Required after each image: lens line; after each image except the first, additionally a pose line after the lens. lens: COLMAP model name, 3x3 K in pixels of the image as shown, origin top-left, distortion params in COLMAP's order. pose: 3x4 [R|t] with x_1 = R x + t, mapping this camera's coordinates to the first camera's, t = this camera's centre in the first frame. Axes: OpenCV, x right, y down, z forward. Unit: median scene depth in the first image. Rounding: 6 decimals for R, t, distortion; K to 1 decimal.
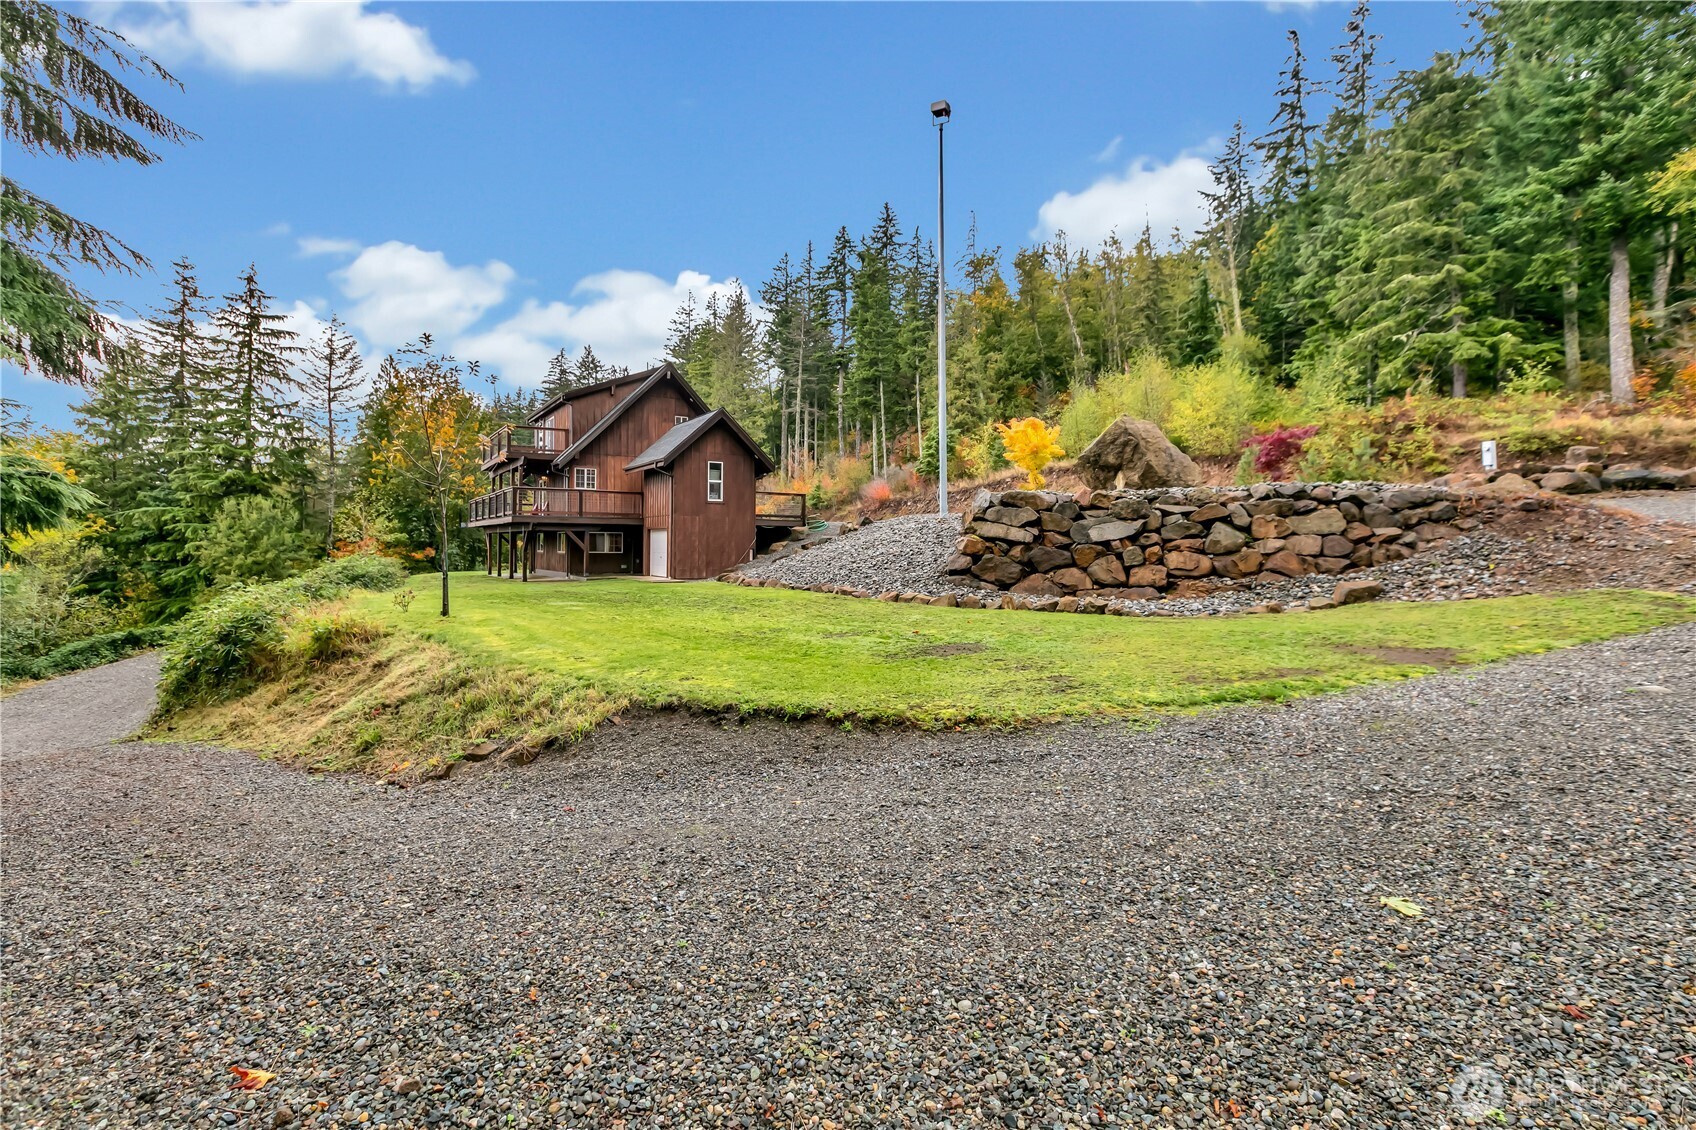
lens RADIAL K [[789.8, 0, 851.9], [0, 789.8, 537.6], [0, 0, 1]] dist [-0.000018, 0.000326]
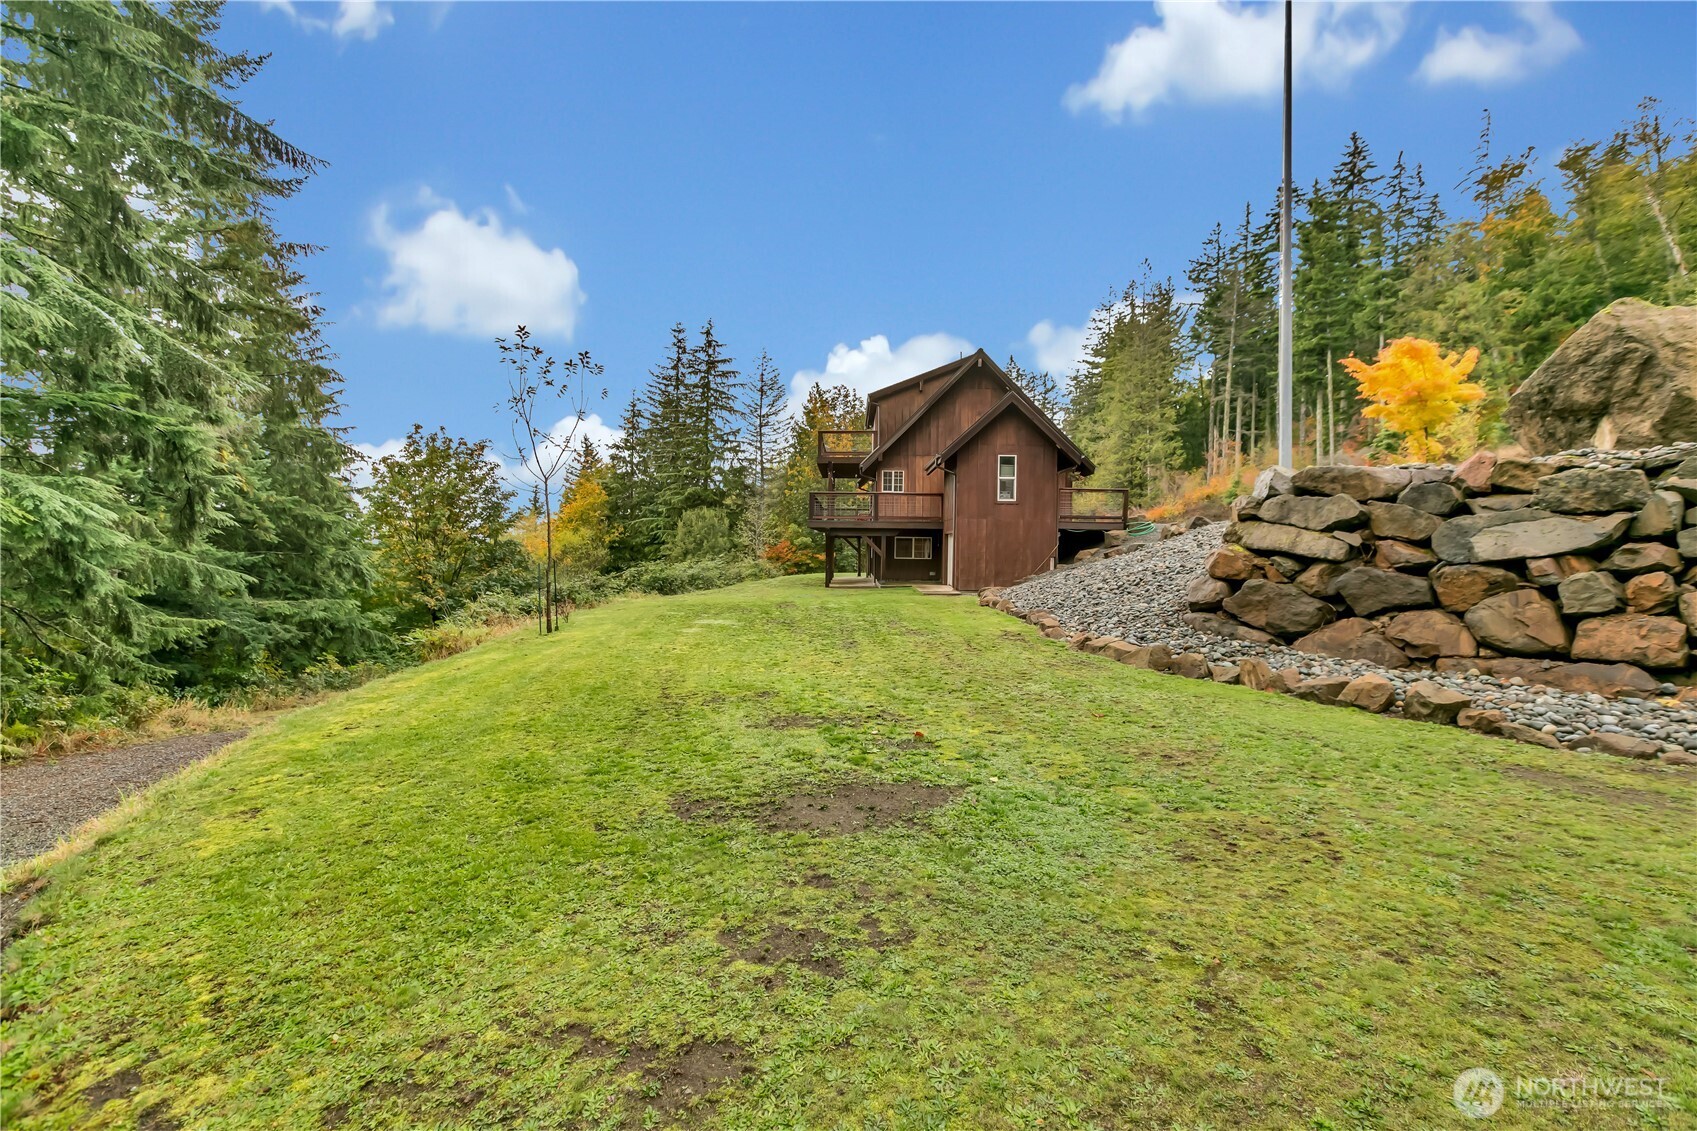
lens RADIAL K [[767.2, 0, 822.2], [0, 767.2, 565.8], [0, 0, 1]] dist [0.000656, 0.000261]
pose [[0.845485, 0.017856, -0.533701, 0.091480], [-0.000048, 0.999443, 0.033362, -0.003134], [0.533999, -0.028182, 0.845015, 0.161749]]
